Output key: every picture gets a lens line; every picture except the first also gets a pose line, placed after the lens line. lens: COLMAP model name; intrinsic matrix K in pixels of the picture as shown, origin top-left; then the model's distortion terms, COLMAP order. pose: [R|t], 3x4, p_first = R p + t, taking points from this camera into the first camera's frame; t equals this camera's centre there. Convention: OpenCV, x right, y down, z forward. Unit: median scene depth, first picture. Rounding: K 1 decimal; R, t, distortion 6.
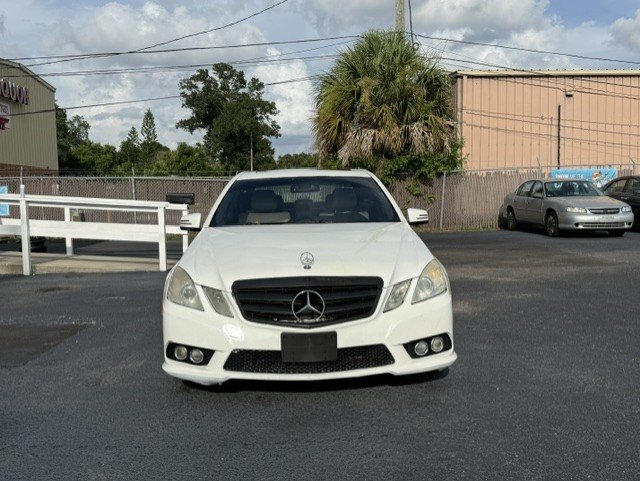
lens RADIAL K [[611.5, 0, 317.8], [0, 611.5, 242.8], [0, 0, 1]] dist [0.044289, 0.000000]
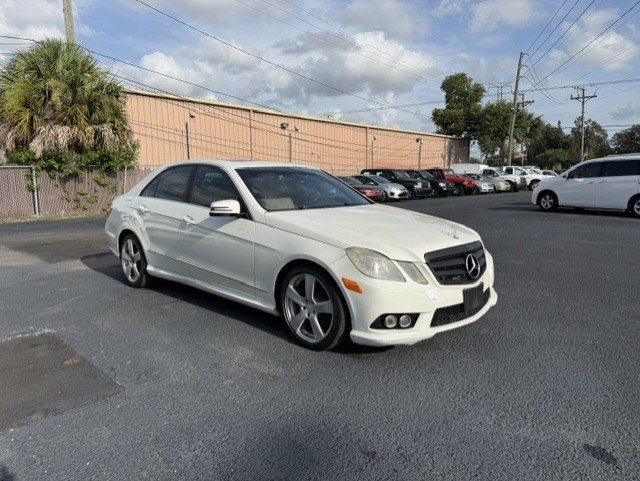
lens RADIAL K [[451.1, 0, 318.9], [0, 451.1, 235.8], [0, 0, 1]] dist [-0.039625, -0.000394]
pose [[0.732877, -0.057613, 0.677917, -0.134586], [0.036499, 0.998303, 0.045383, -0.002745], [-0.679381, -0.008517, 0.733736, 0.076258]]
